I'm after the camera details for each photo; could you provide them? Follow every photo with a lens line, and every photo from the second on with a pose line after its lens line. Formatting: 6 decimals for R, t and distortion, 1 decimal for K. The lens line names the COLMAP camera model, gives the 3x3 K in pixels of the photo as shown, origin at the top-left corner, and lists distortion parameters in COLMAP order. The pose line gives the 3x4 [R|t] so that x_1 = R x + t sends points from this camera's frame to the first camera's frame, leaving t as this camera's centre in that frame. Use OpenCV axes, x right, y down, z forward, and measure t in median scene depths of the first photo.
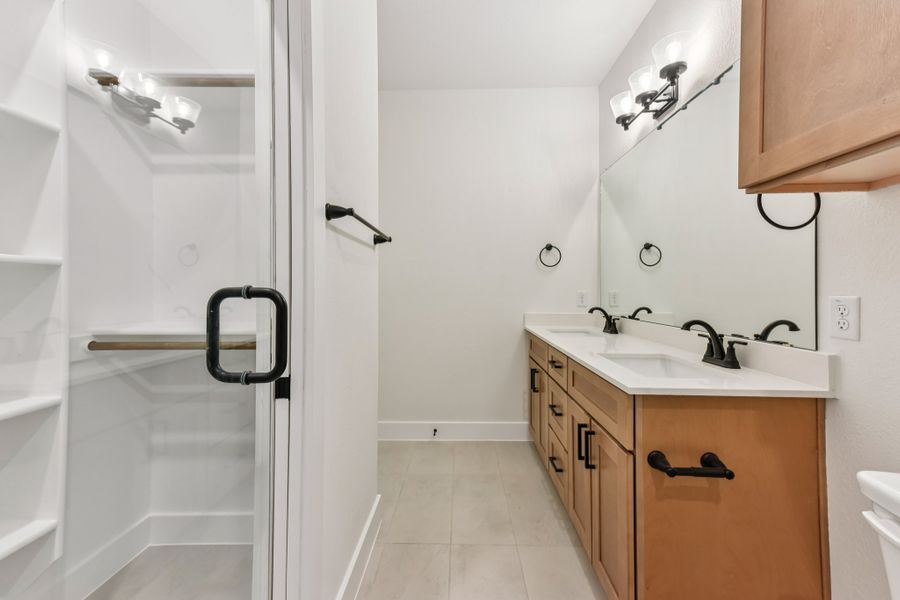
lens RADIAL K [[342.7, 0, 465.1], [0, 342.7, 297.0], [0, 0, 1]] dist [0.014307, 0.000048]
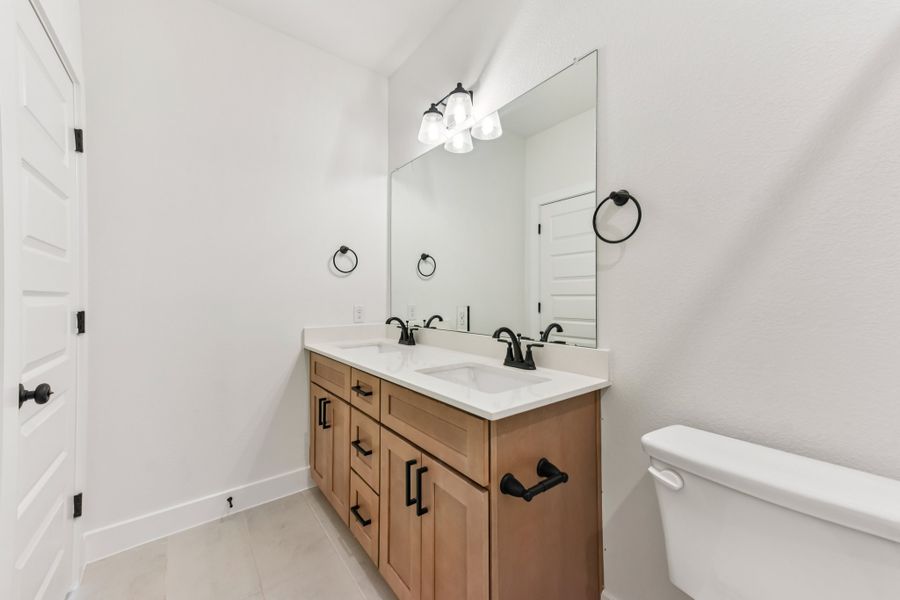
lens RADIAL K [[342.7, 0, 465.1], [0, 342.7, 297.0], [0, 0, 1]] dist [0.014307, 0.000048]
pose [[0.771290, 0.000547, 0.636484, -0.067766], [0.014986, 0.999707, -0.019018, -0.005846], [-0.636308, 0.024207, 0.771055, 0.214777]]
